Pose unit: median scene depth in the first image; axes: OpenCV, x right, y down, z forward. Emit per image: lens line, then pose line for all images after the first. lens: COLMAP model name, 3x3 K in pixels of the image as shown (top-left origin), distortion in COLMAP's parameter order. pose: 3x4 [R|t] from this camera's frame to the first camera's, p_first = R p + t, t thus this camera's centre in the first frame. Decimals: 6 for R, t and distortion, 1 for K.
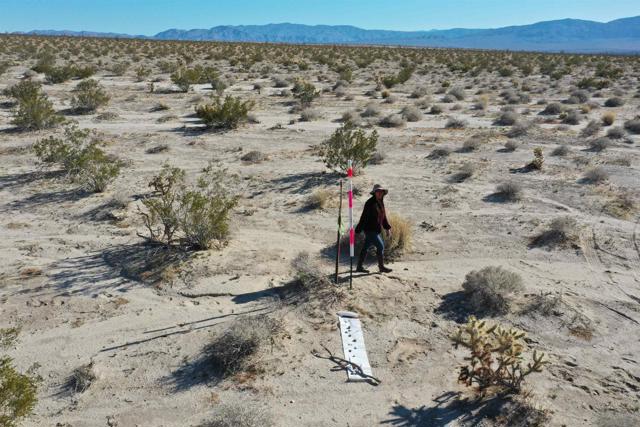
lens RADIAL K [[501.6, 0, 323.0], [0, 501.6, 219.7], [0, 0, 1]] dist [0.005580, -0.002883]
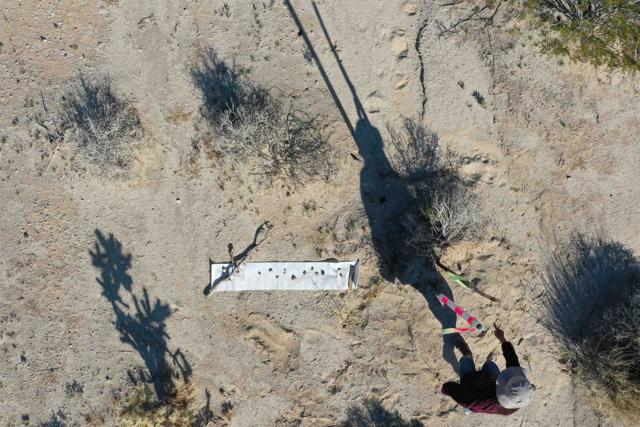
lens RADIAL K [[501.6, 0, 323.0], [0, 501.6, 219.7], [0, 0, 1]] dist [0.005580, -0.002883]
pose [[-0.037633, 0.999278, 0.005281, -0.038459], [-0.304361, -0.016496, 0.952414, -0.599602], [0.951813, 0.034234, 0.304762, 0.934715]]
